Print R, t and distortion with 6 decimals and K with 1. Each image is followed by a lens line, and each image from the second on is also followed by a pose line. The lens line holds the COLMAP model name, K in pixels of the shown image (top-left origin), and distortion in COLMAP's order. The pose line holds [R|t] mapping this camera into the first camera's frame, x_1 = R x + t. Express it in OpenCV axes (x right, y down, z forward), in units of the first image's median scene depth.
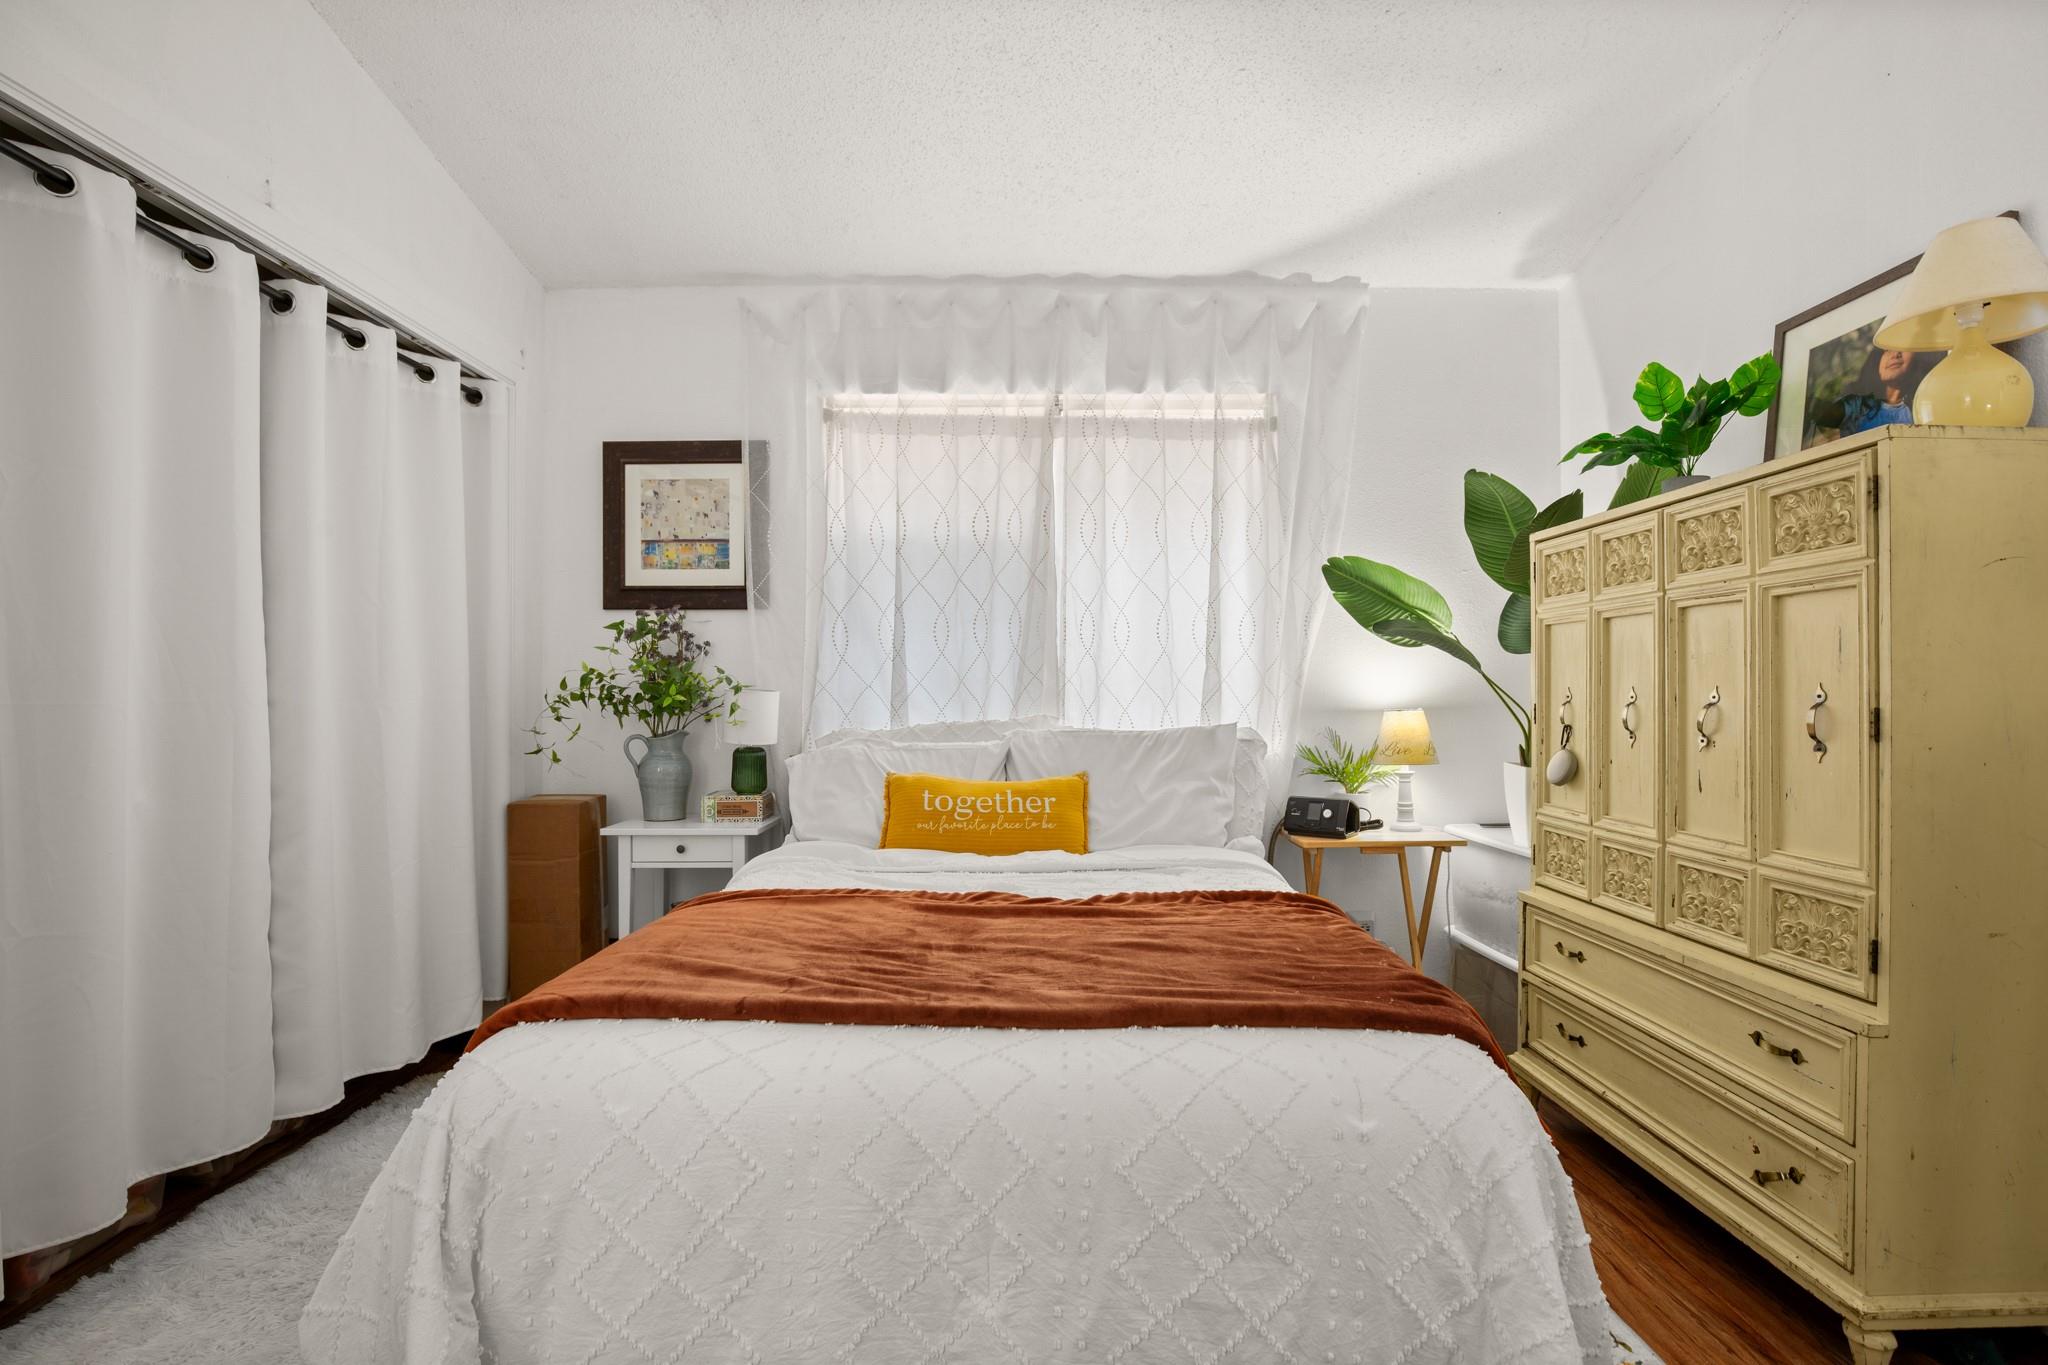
lens RADIAL K [[966.9, 0, 1025.5], [0, 966.9, 692.0], [0, 0, 1]] dist [-0.000468, 0.000005]
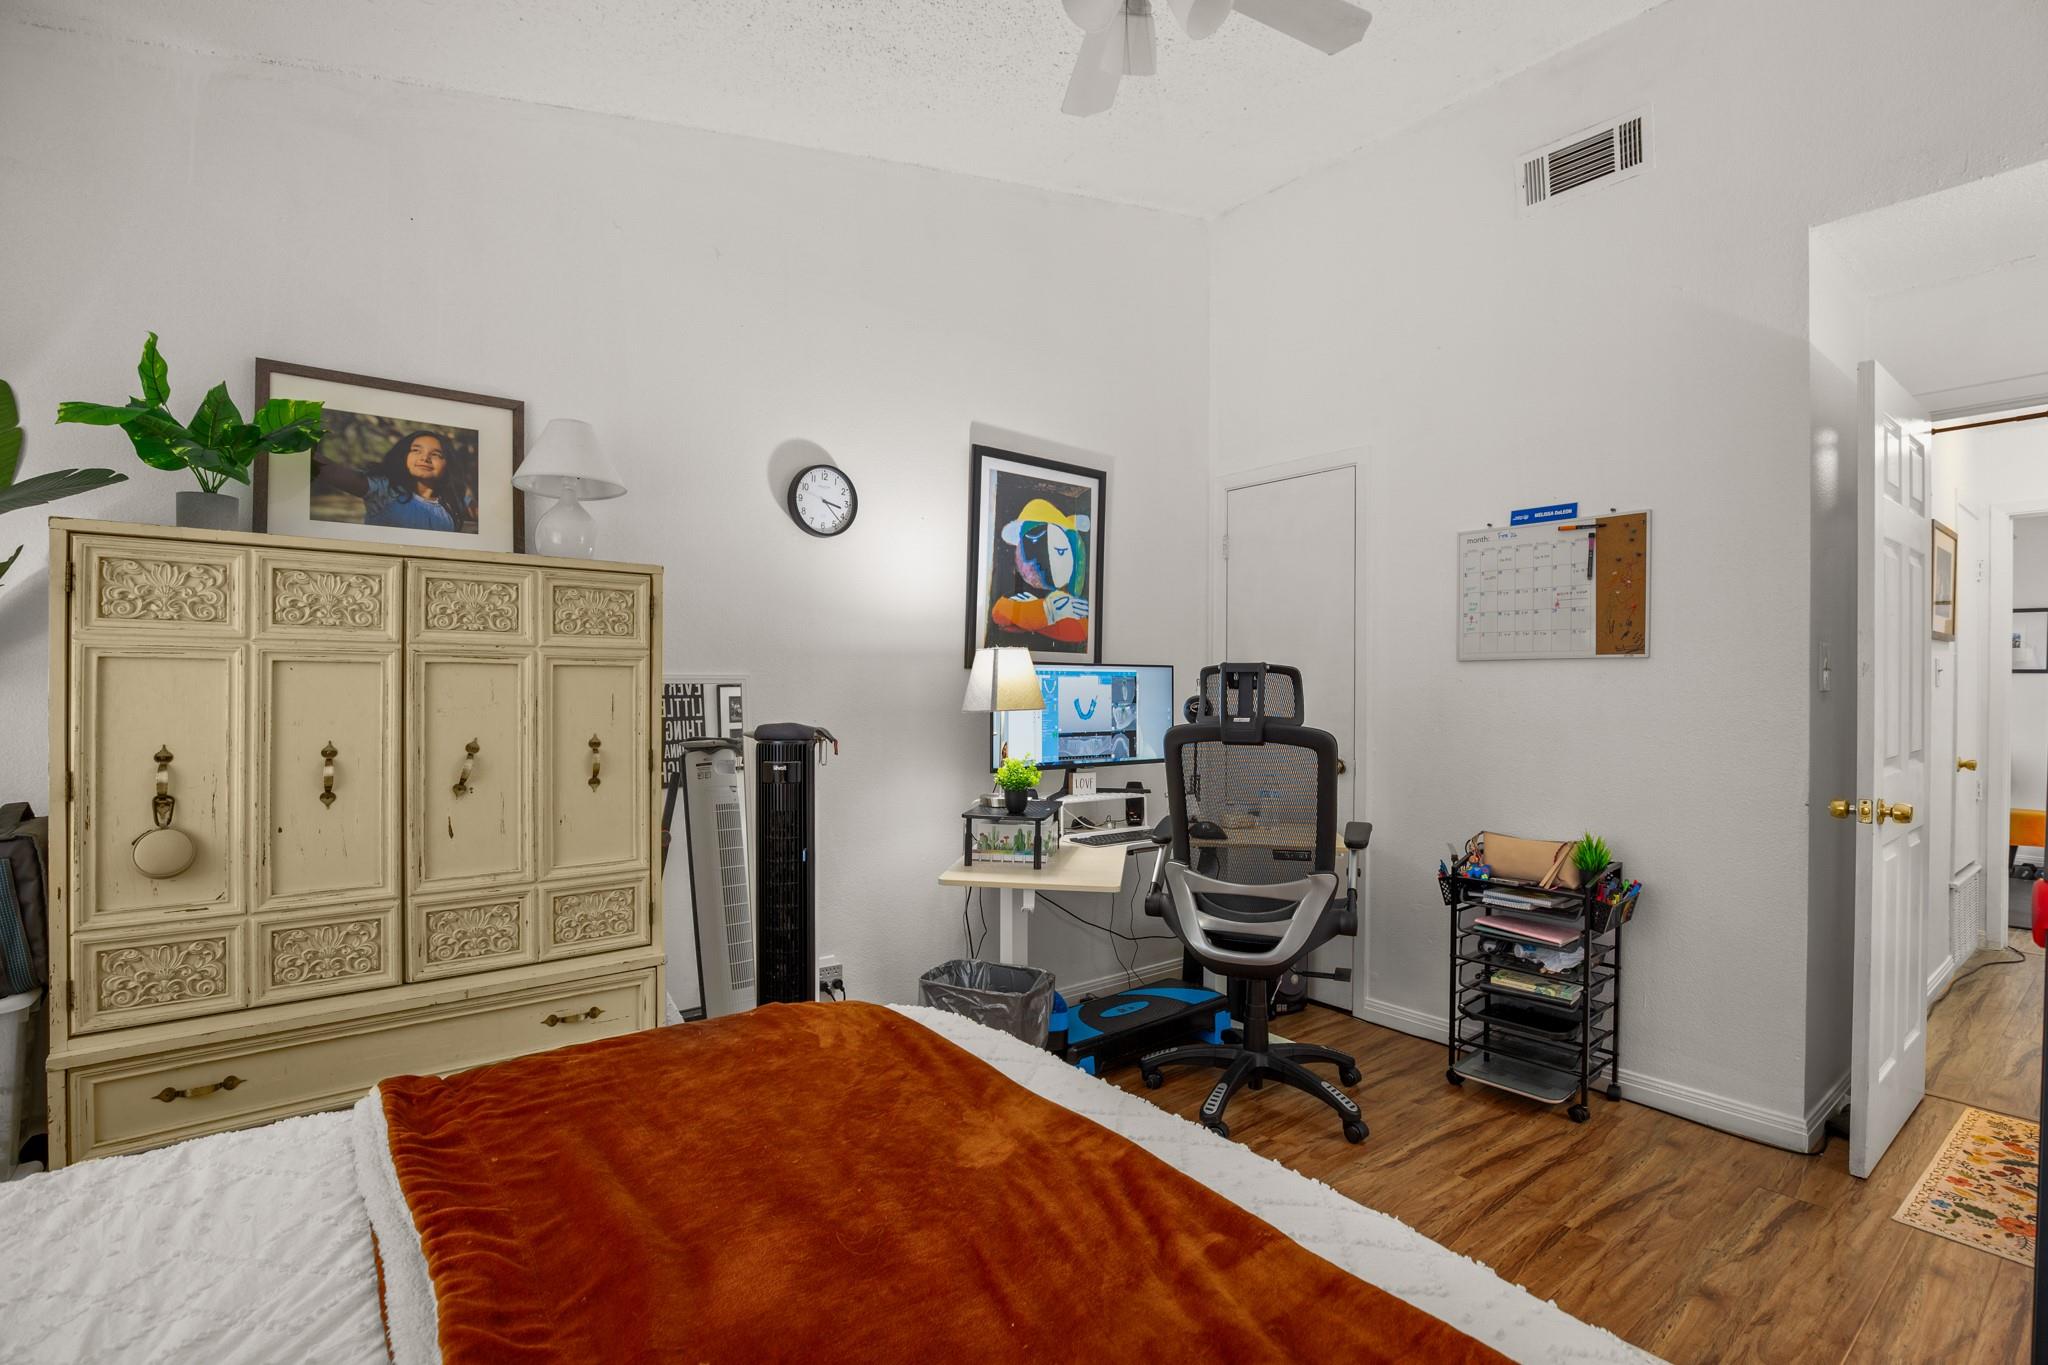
lens RADIAL K [[955.0, 0, 1024.8], [0, 955.0, 685.0], [0, 0, 1]] dist [-0.015489, 0.003068]
pose [[-0.607059, -0.003073, 0.794651, -0.512412], [-0.006498, 0.999978, -0.001097, -0.066183], [-0.794630, -0.005830, -0.607066, 1.118956]]
